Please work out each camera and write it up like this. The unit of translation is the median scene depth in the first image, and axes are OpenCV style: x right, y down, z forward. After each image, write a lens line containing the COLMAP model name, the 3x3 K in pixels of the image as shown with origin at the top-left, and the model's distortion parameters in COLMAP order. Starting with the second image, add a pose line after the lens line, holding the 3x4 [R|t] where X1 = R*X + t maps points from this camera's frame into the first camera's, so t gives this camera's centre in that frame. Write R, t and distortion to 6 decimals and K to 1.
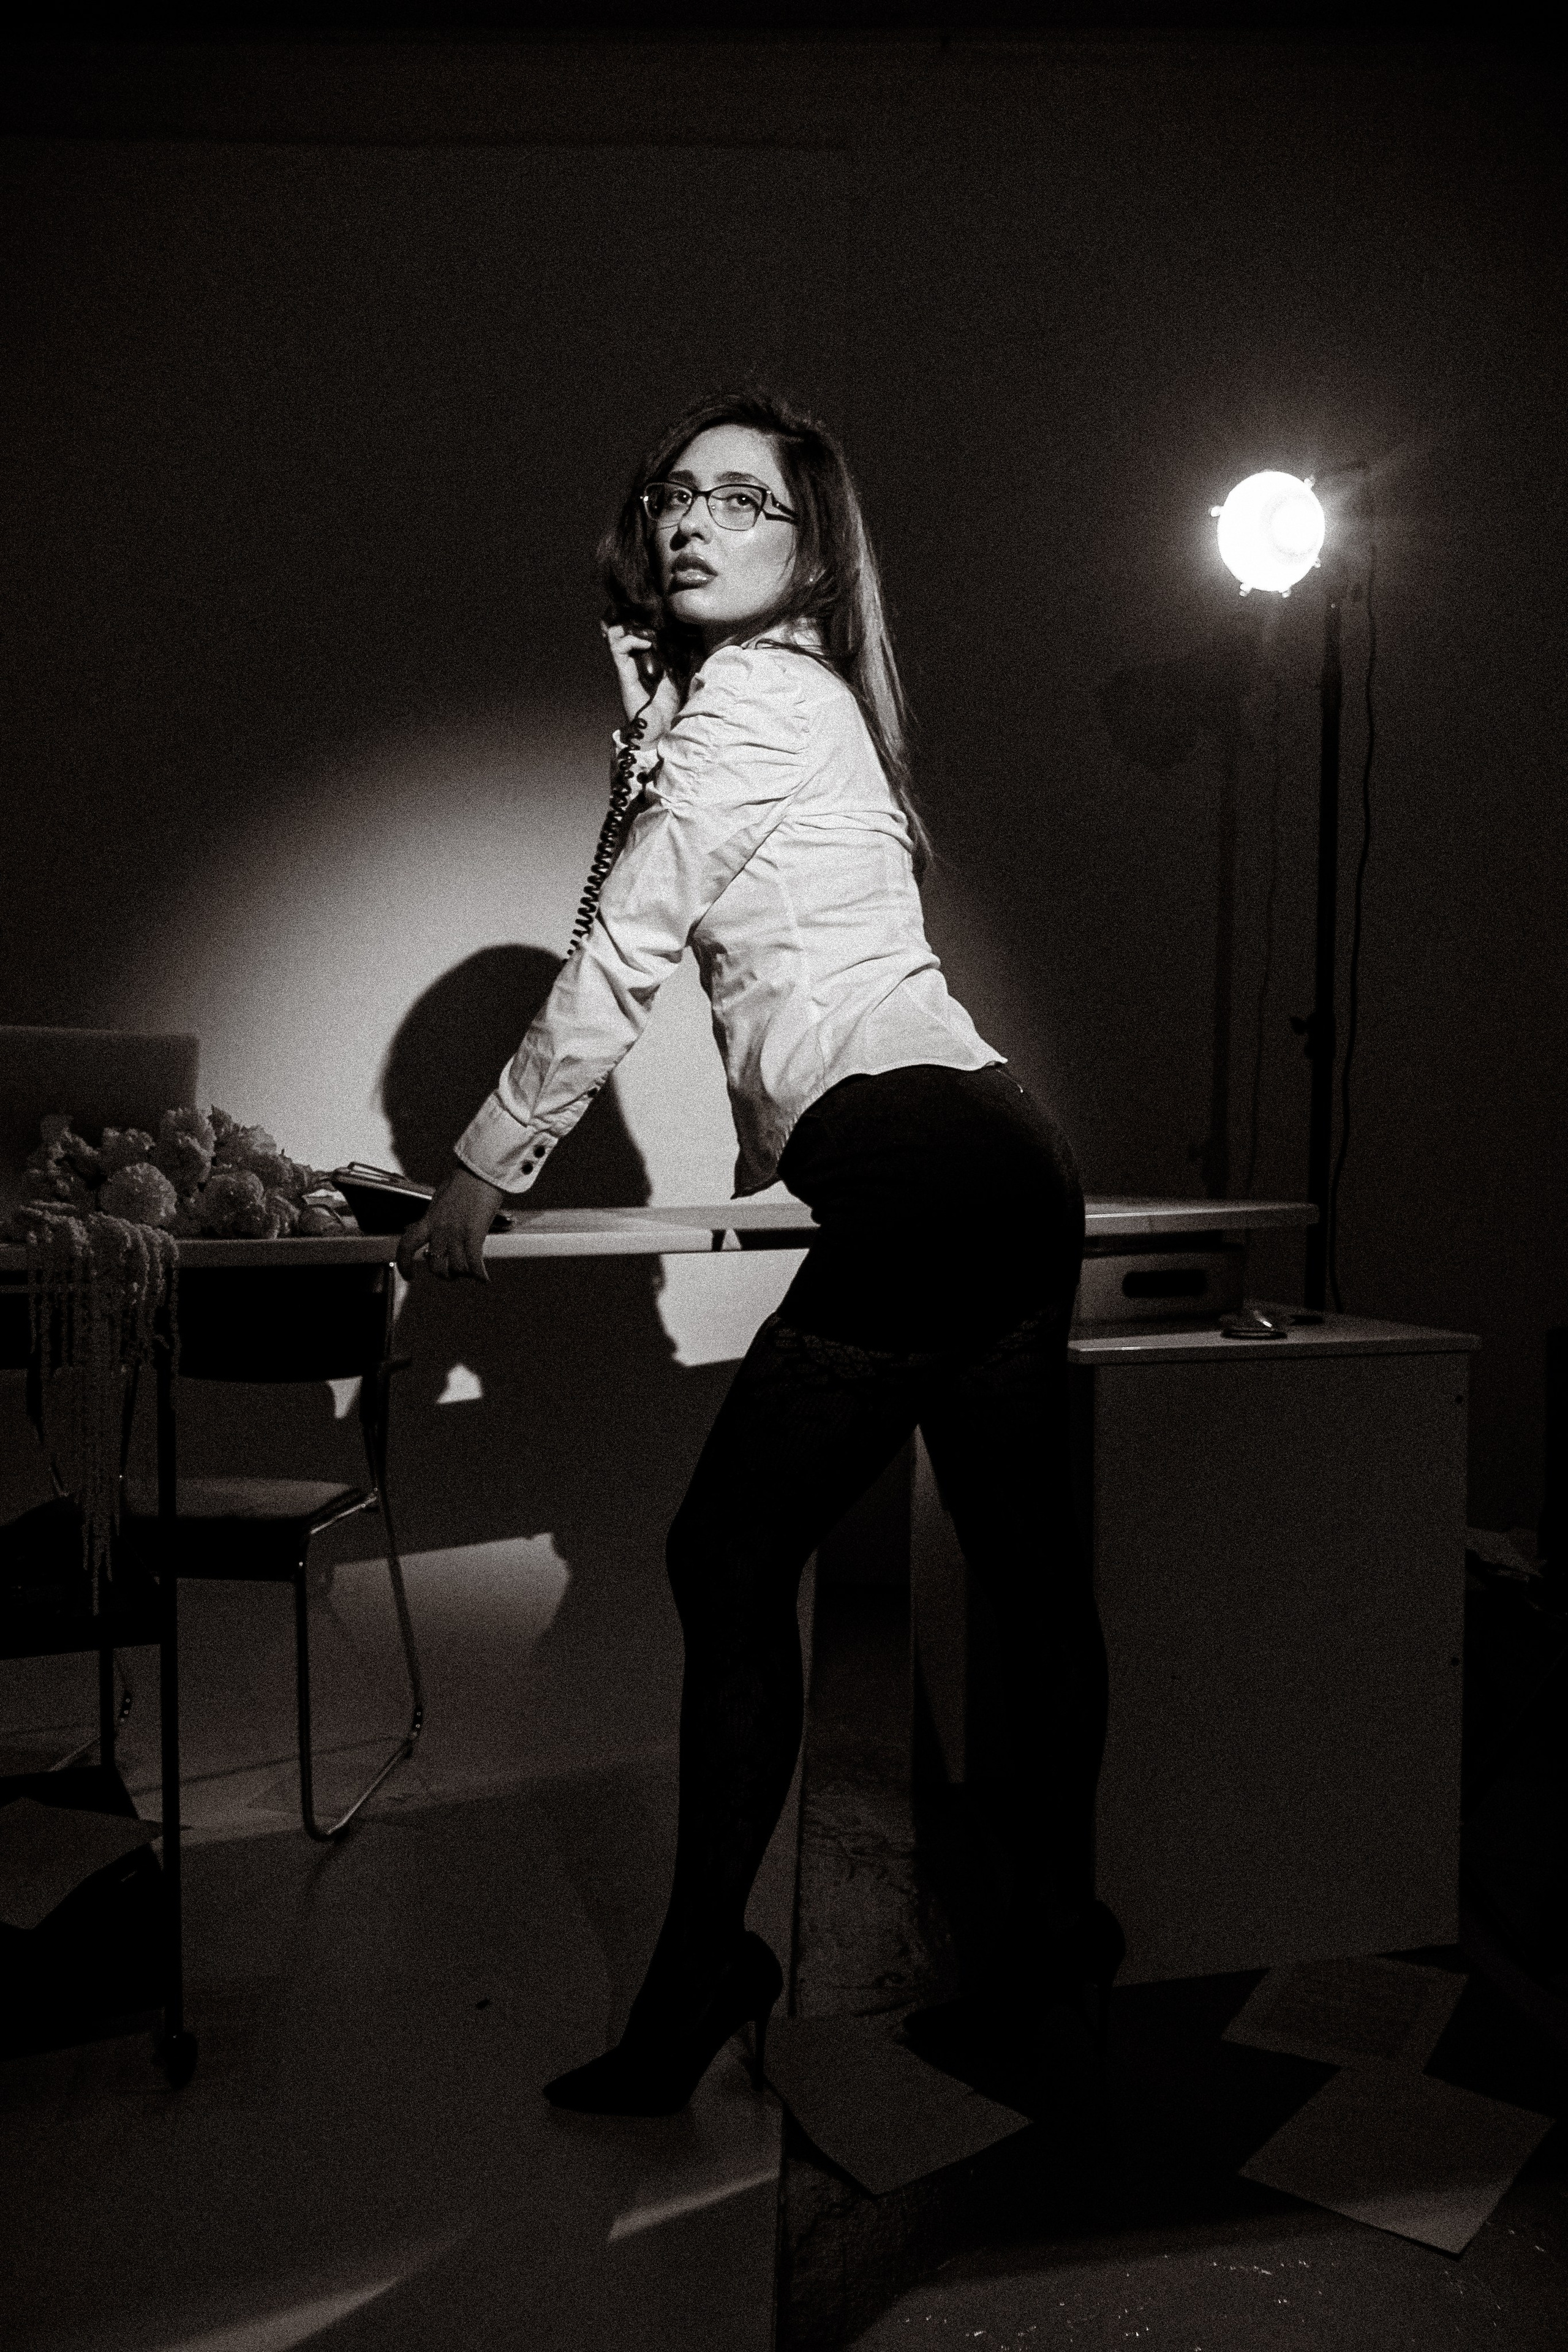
lens RADIAL K [[1783.4, 0, 759.7], [0, 1783.4, 1185.5], [0, 0, 1]] dist [-0.035684, 0.024875]
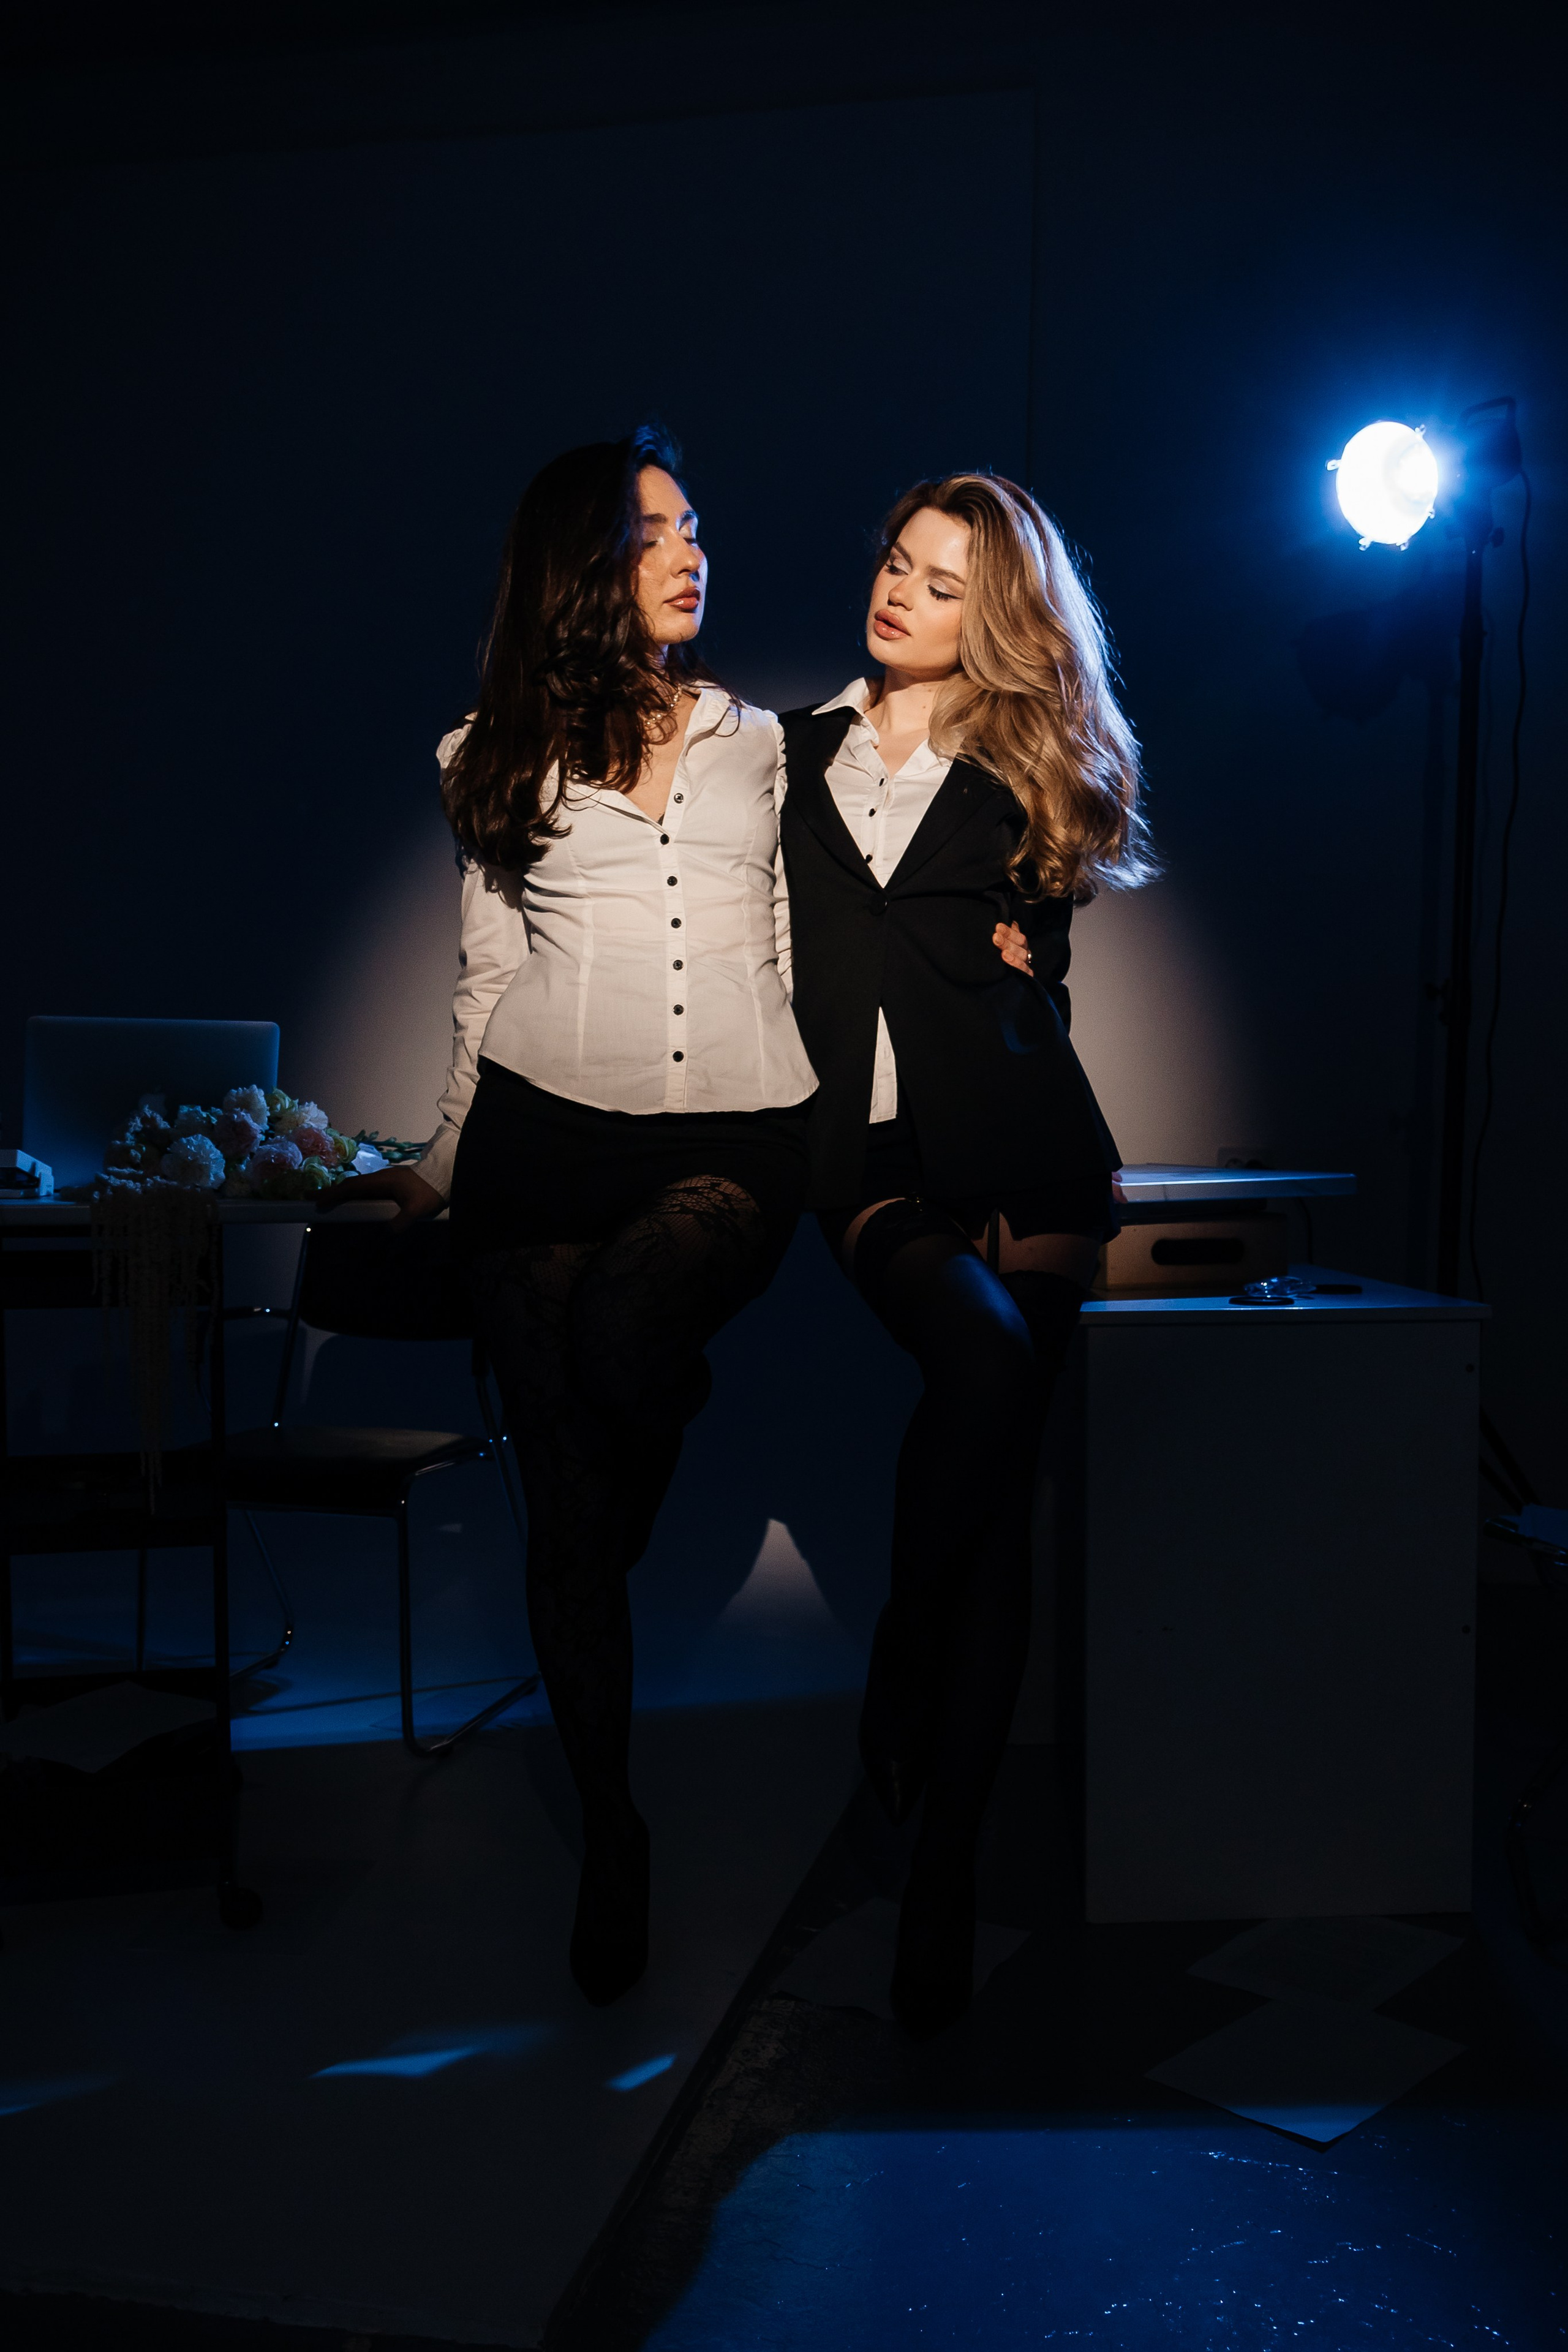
lens RADIAL K [[1939.1, 0, 791.4], [0, 1939.1, 1188.2], [0, 0, 1]] dist [-0.027972, 0.041918]
pose [[0.981795, 0.001588, -0.189938, 0.266197], [0.000738, 0.999926, 0.012172, 0.006894], [0.189943, -0.012091, 0.981721, -0.165943]]
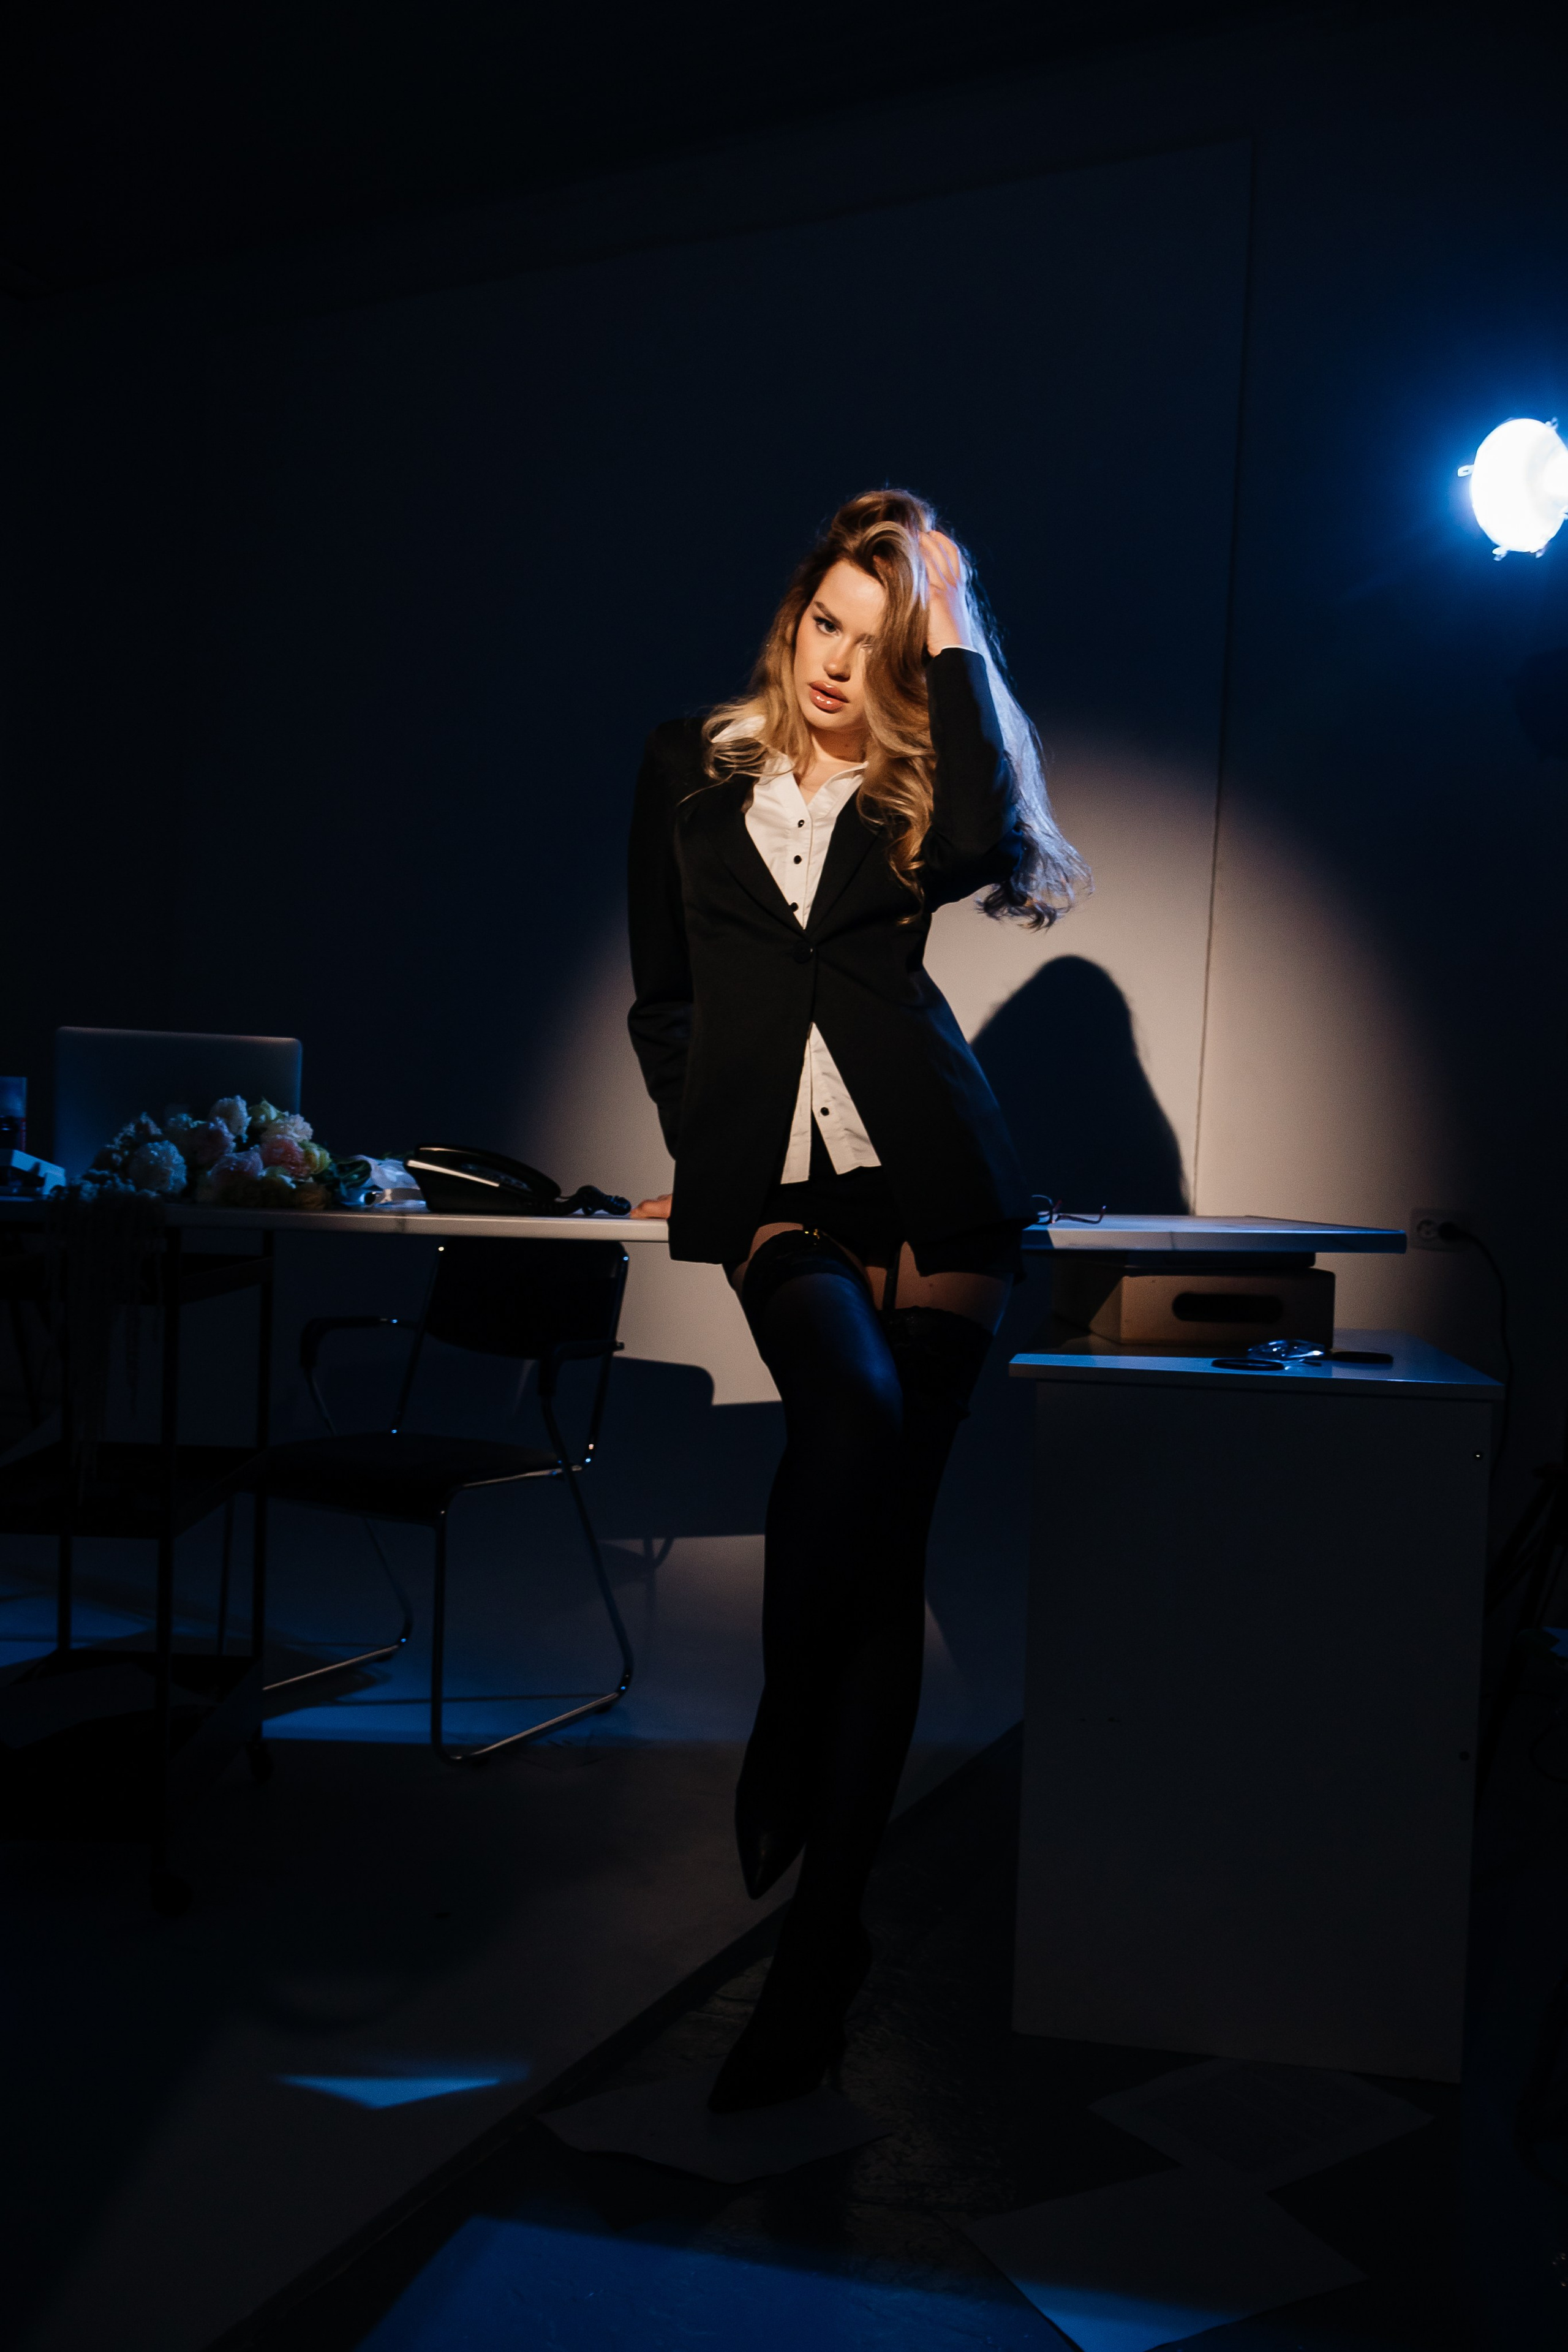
lens RADIAL K [[1783.4, 0, 785.9], [0, 1783.4, 1182.3], [0, 0, 1]] dist [-0.035684, 0.024875]
pose [[0.909202, 0.030289, -0.415252, 0.521006], [-0.040119, 0.999083, -0.014966, 0.016044], [0.414418, 0.030266, 0.909583, 0.072832]]
